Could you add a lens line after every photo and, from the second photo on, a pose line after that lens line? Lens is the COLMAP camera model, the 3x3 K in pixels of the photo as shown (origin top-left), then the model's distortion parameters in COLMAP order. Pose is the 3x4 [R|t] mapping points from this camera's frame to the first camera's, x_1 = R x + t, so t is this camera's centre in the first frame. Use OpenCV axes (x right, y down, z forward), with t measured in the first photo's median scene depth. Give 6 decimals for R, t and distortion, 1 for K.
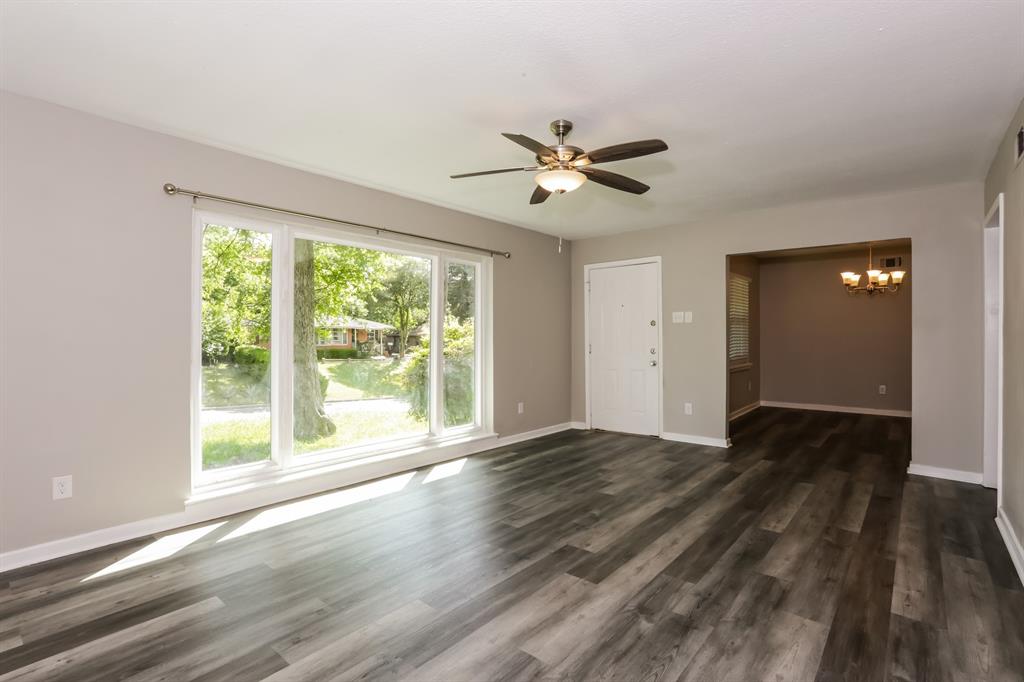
lens RADIAL K [[497.3, 0, 507.3], [0, 497.3, 337.0], [0, 0, 1]] dist [-0.064175, 0.029184]
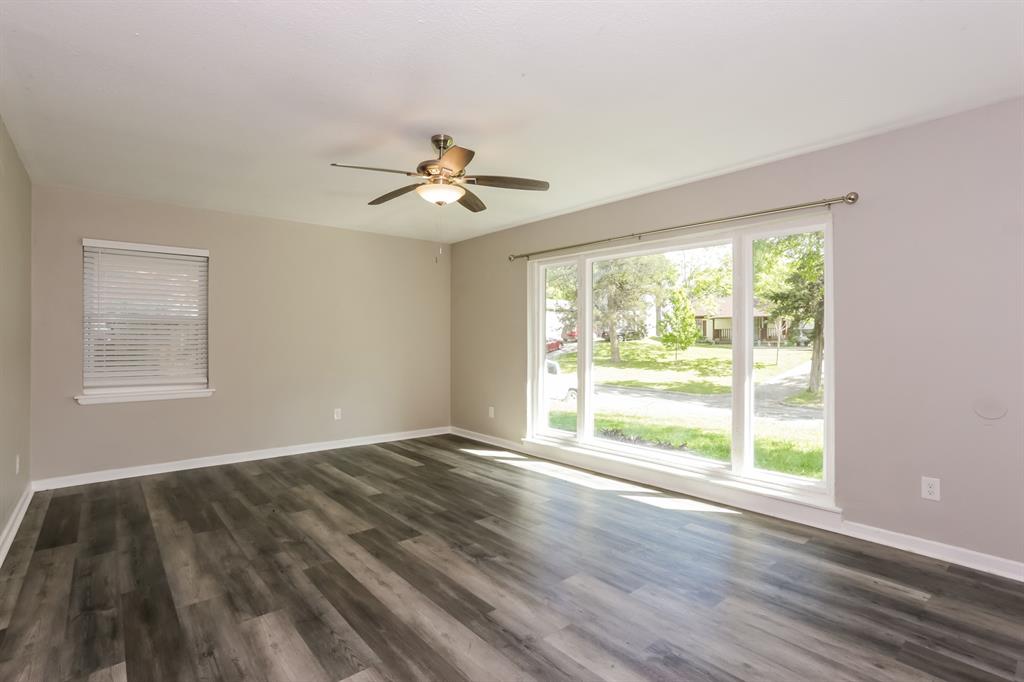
lens RADIAL K [[497.4, 0, 512.5], [0, 497.4, 356.5], [0, 0, 1]] dist [-0.065070, 0.031174]
pose [[-0.164177, 0.030762, -0.985951, 1.091667], [-0.004540, 0.999479, 0.031940, -0.001721], [0.986420, 0.009720, -0.163952, 1.310061]]
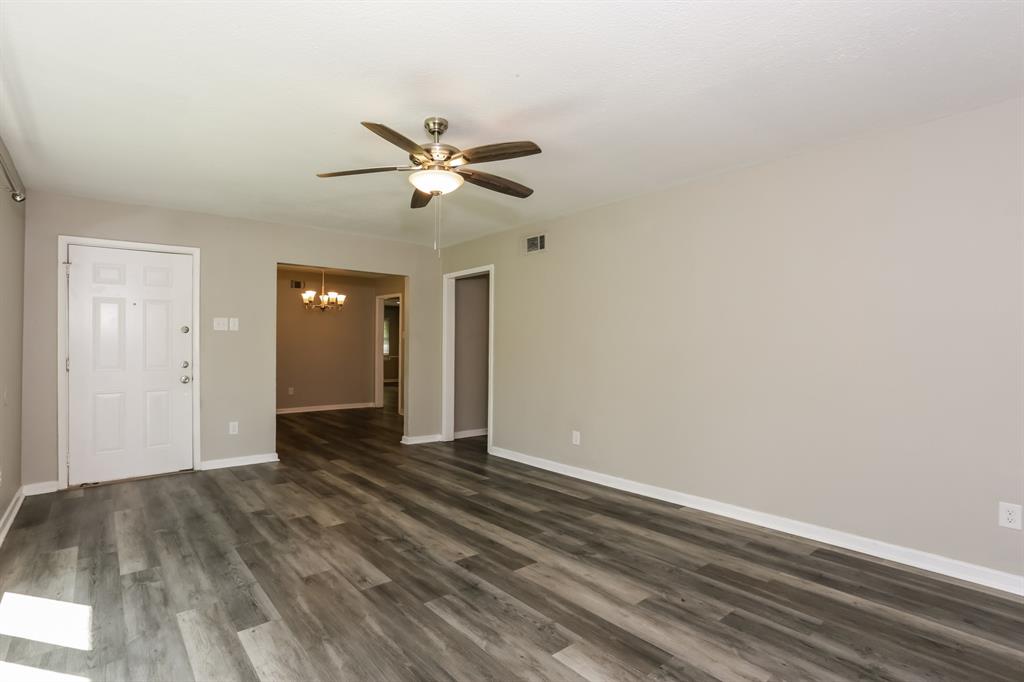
lens RADIAL K [[497.3, 0, 507.3], [0, 497.3, 337.0], [0, 0, 1]] dist [-0.064175, 0.029184]
pose [[0.160504, 0.018725, 0.986858, -0.790036], [-0.002369, 0.999824, -0.018586, -0.003017], [-0.987032, 0.000645, 0.160520, 0.710644]]
